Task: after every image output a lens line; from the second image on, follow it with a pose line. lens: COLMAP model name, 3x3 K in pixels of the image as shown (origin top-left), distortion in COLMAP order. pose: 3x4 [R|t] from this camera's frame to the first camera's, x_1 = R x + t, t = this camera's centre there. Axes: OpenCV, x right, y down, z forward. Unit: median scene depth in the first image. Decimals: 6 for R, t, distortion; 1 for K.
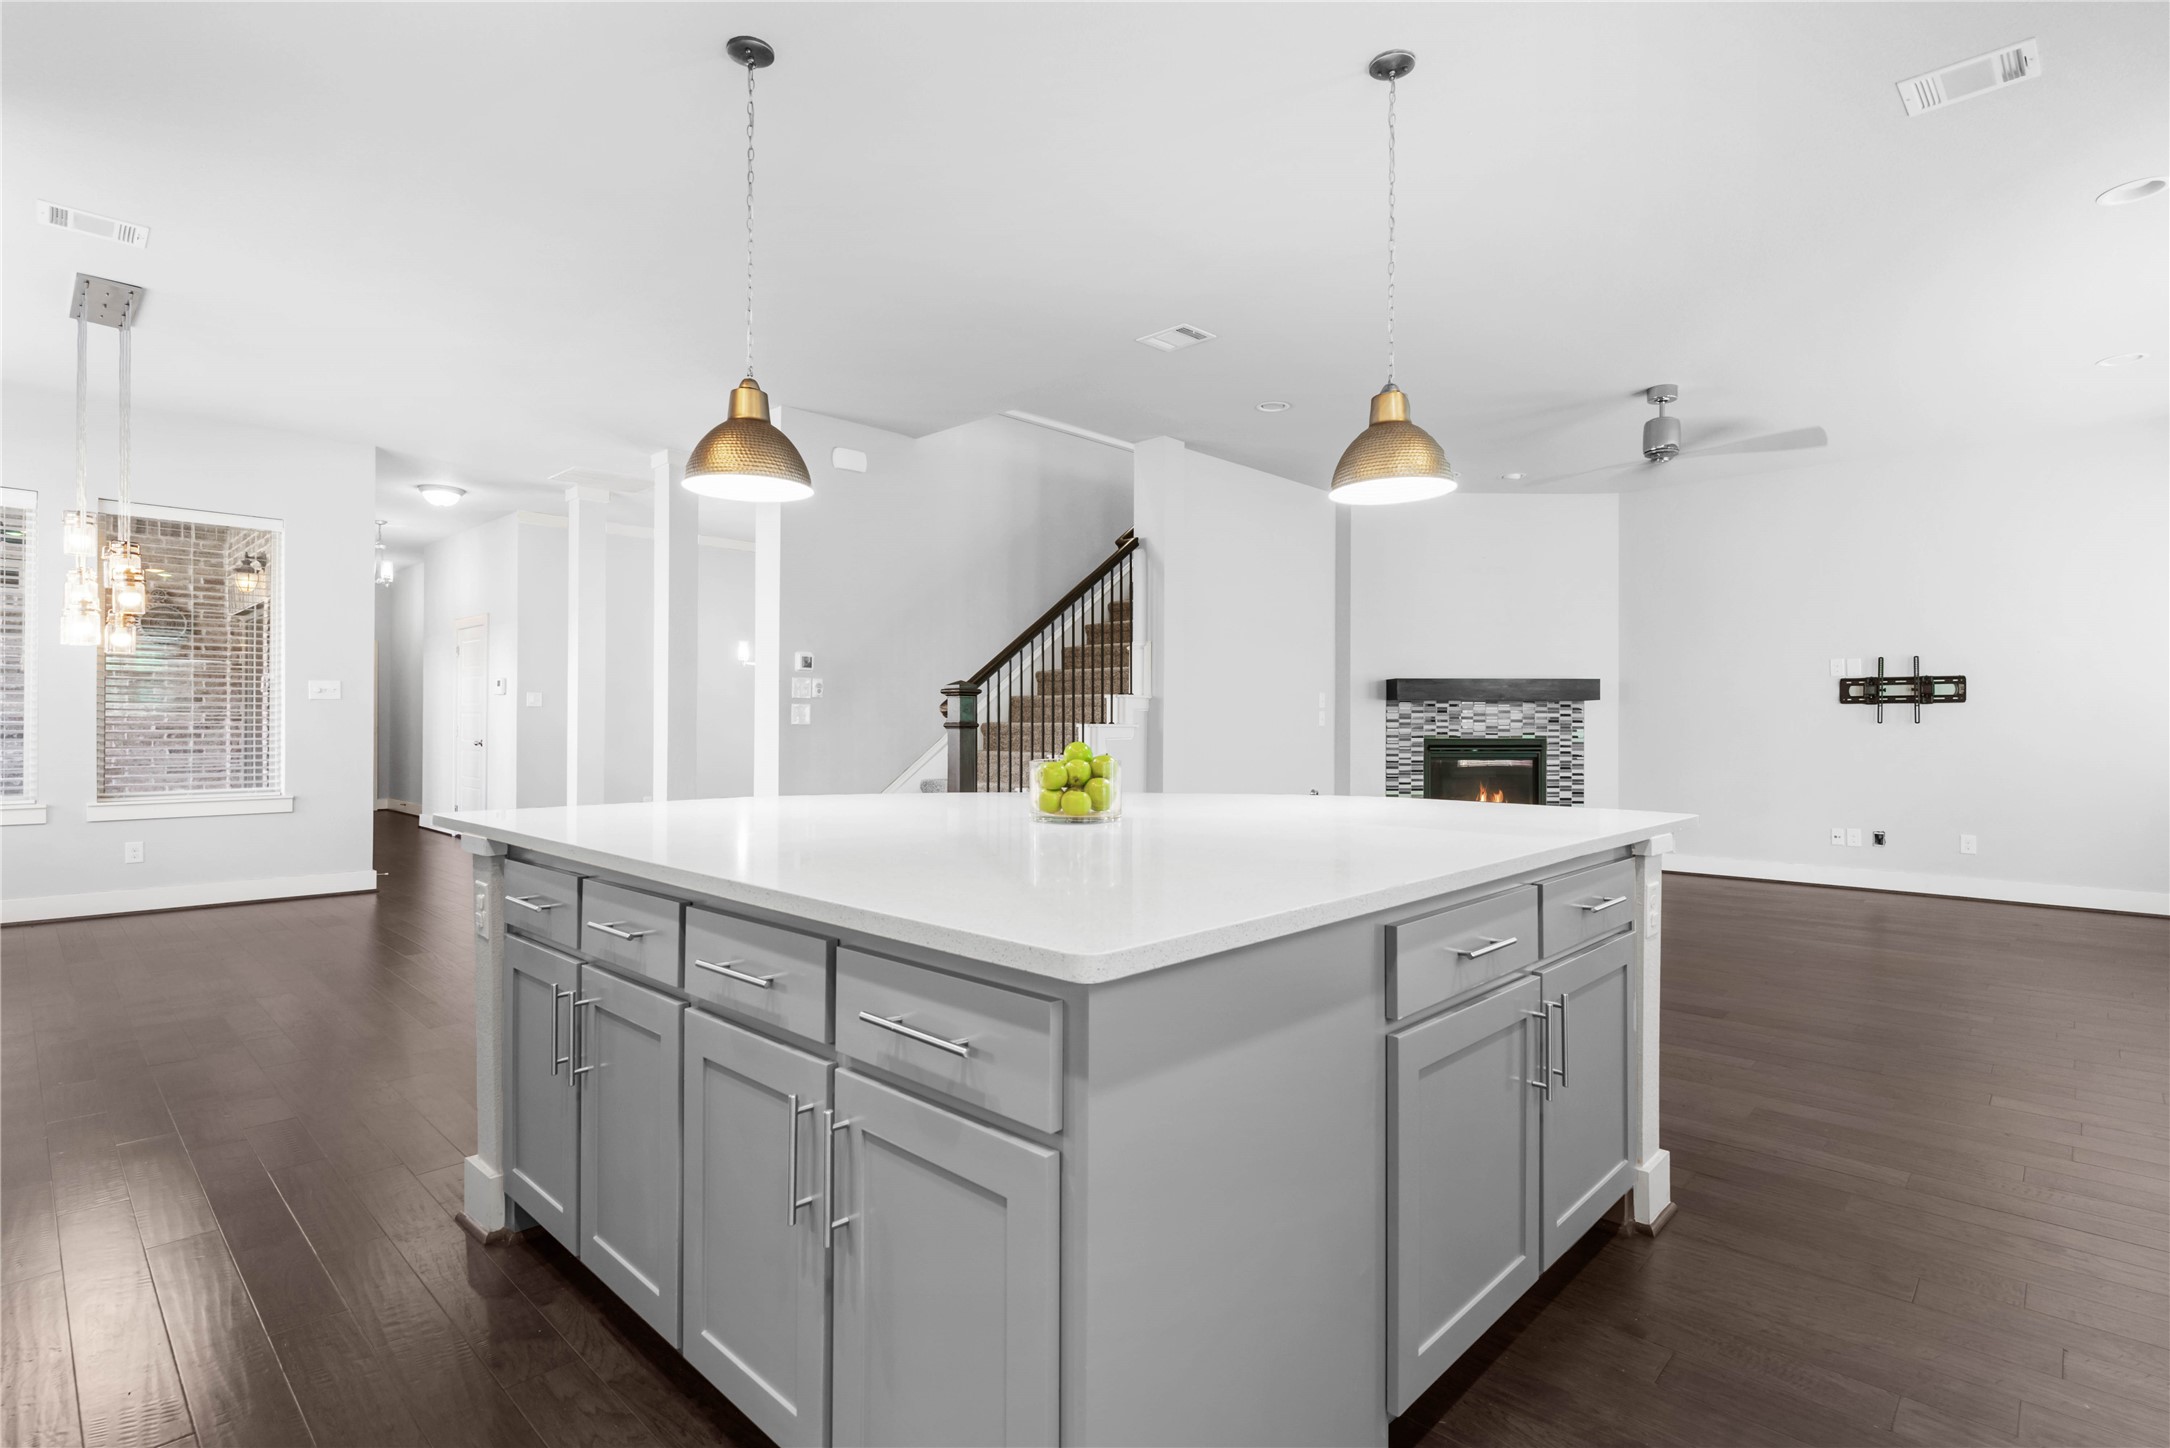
lens RADIAL K [[1033.9, 0, 1086.5], [0, 1033.9, 735.5], [0, 0, 1]] dist [0.001056, -0.000759]
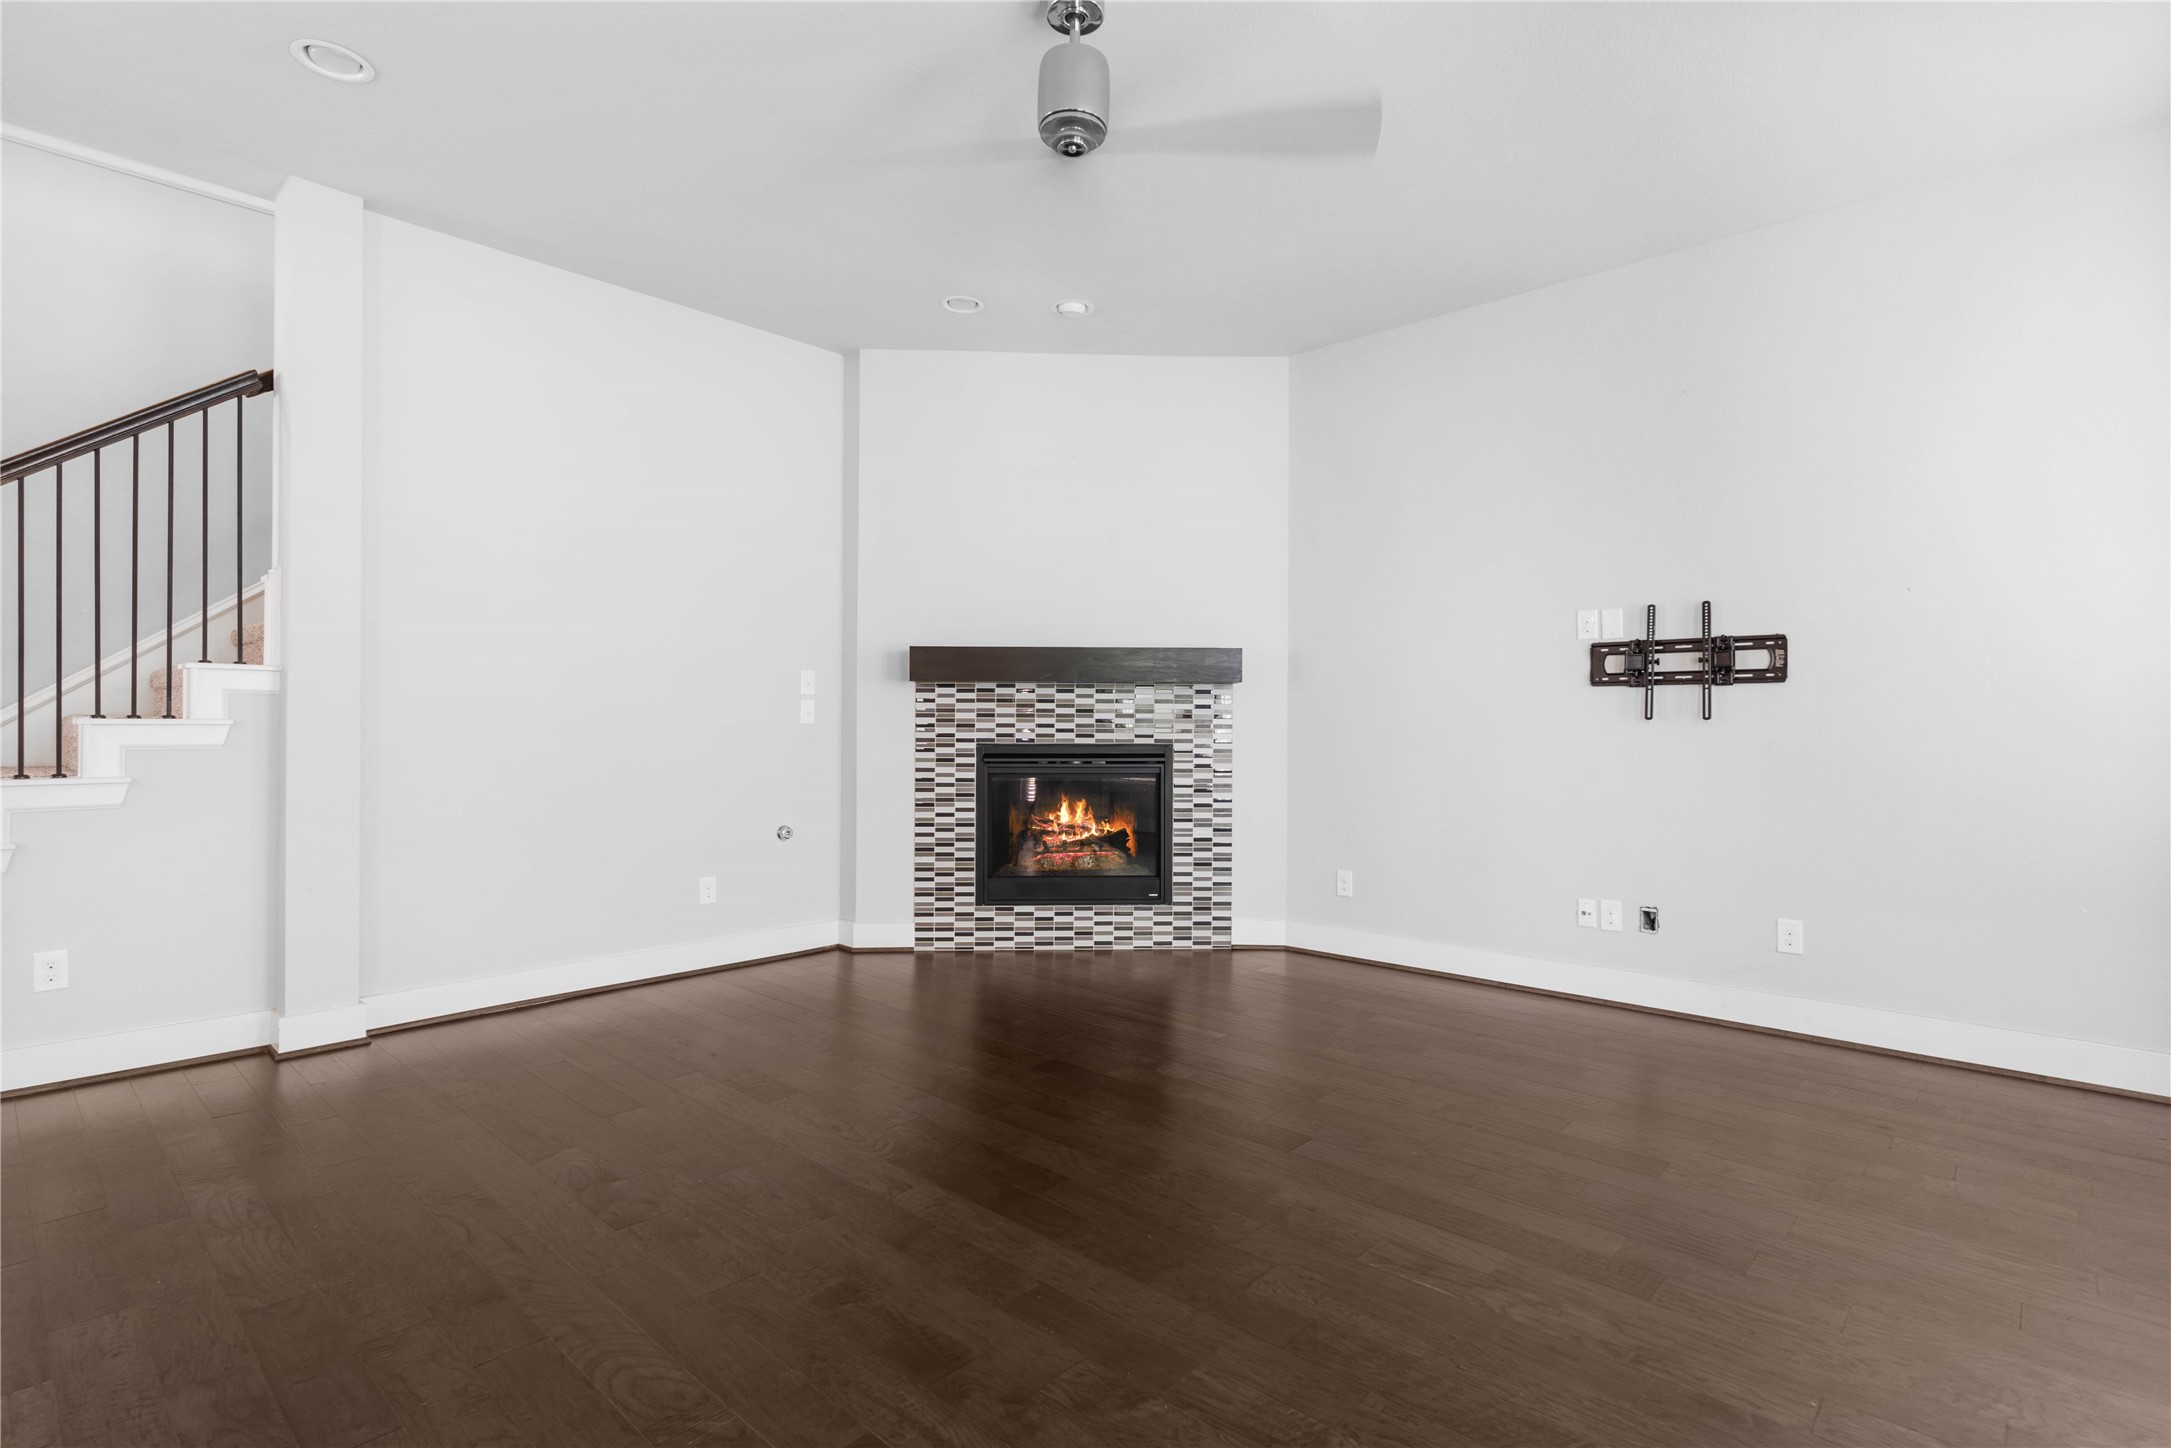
lens RADIAL K [[1034.4, 0, 1087.1], [0, 1034.4, 735.5], [0, 0, 1]] dist [0.001056, -0.000759]
pose [[0.999885, 0.001995, 0.015053, 0.434729], [-0.001990, 0.999998, -0.000317, -0.002073], [-0.015054, 0.000287, 0.999887, 0.418495]]
